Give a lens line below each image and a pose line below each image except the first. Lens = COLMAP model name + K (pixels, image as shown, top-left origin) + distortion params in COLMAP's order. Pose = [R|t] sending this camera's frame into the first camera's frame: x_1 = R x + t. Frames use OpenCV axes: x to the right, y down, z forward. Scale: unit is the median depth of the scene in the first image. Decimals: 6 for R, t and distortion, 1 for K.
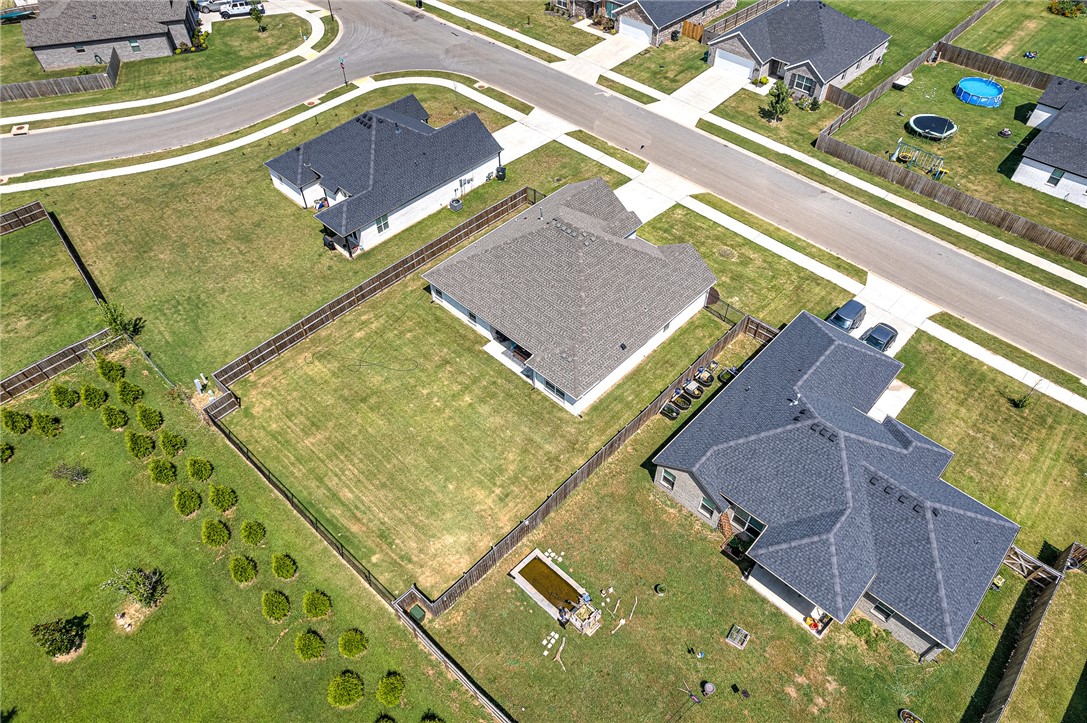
lens RADIAL K [[695.0, 0, 544.8], [0, 695.0, 372.8], [0, 0, 1]] dist [-0.080404, 0.071422]
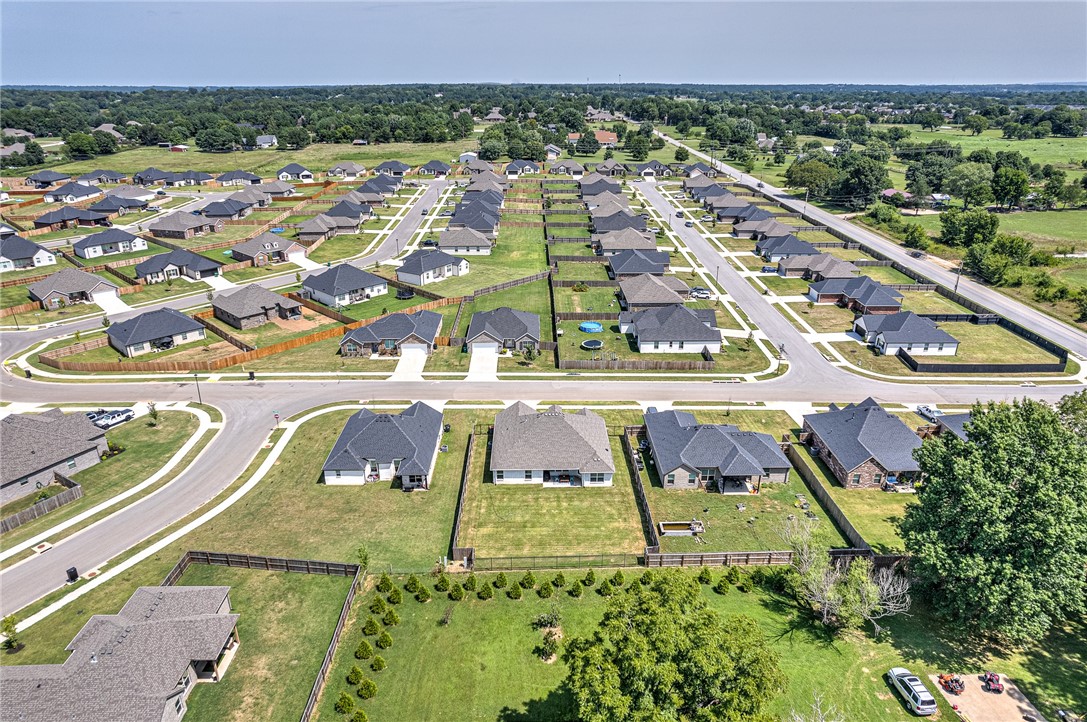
lens RADIAL K [[695.0, 0, 544.8], [0, 695.0, 372.3], [0, 0, 1]] dist [-0.080404, 0.071422]
pose [[0.712807, -0.268745, 0.647829, -0.898097], [0.525602, 0.816263, -0.239704, 0.119088], [-0.464379, 0.511362, 0.723091, -0.368381]]
